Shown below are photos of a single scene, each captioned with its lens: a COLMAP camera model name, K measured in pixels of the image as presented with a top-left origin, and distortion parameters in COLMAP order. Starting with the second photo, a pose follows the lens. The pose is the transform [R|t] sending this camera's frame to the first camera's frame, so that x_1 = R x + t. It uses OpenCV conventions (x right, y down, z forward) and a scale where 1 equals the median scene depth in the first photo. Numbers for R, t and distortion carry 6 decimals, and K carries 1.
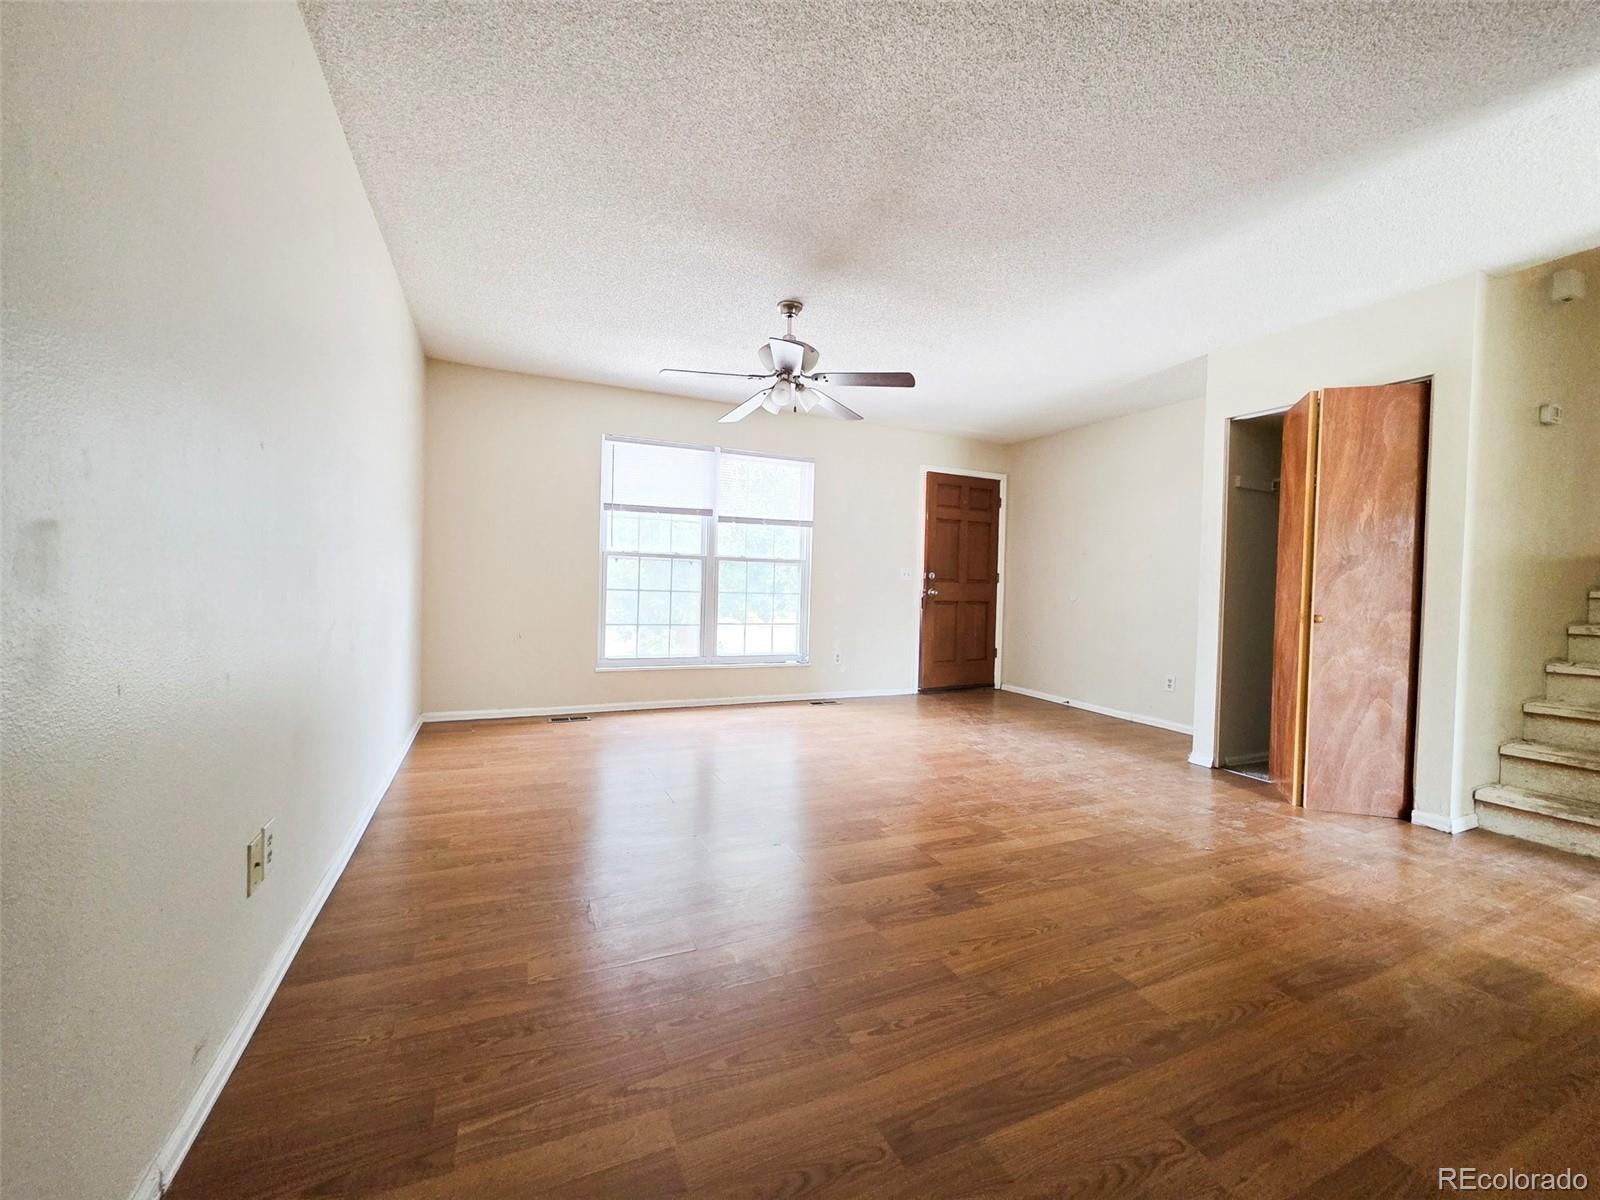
lens RADIAL K [[642.5, 0, 800.0], [0, 642.5, 600.0], [0, 0, 1]] dist [0.000795, 0.000295]
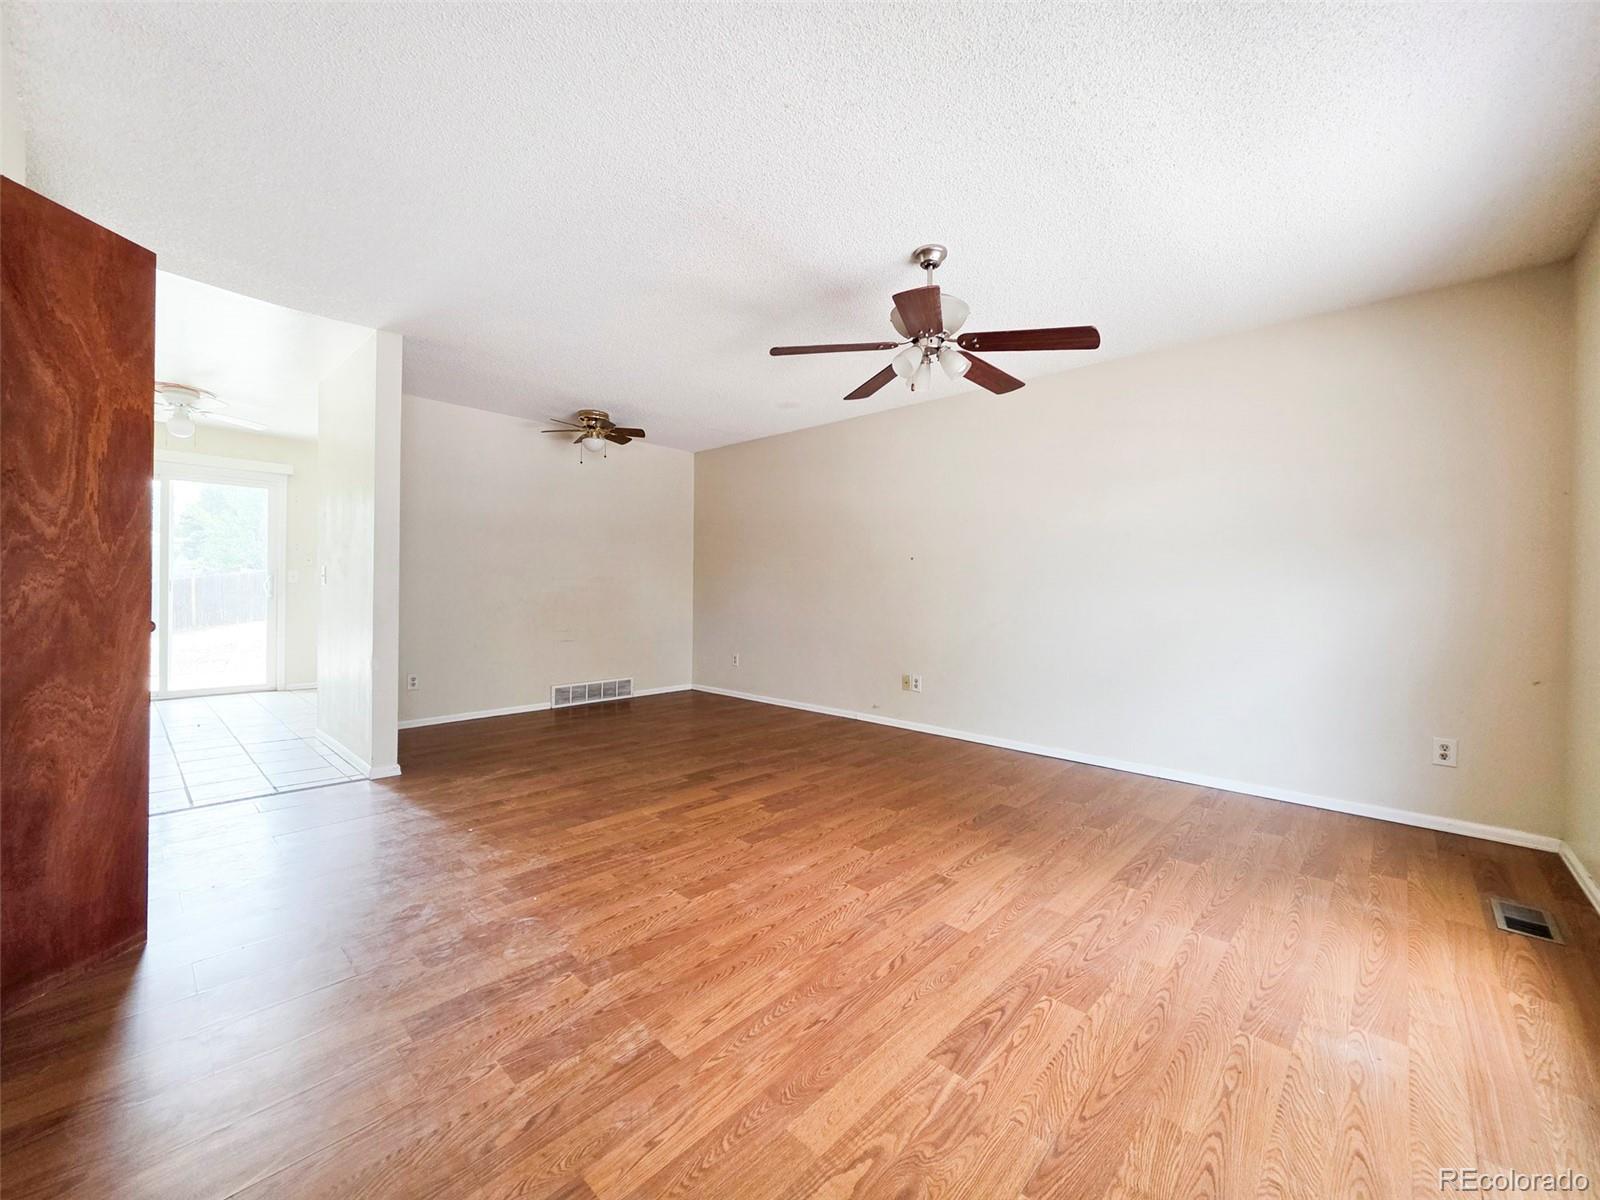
lens RADIAL K [[642.5, 0, 800.0], [0, 642.5, 600.0], [0, 0, 1]] dist [0.000795, 0.000295]
pose [[-0.925268, -0.026330, -0.378399, 0.508965], [-0.041682, 0.998604, 0.032436, -0.053088], [0.377017, 0.045784, -0.925074, 2.058946]]
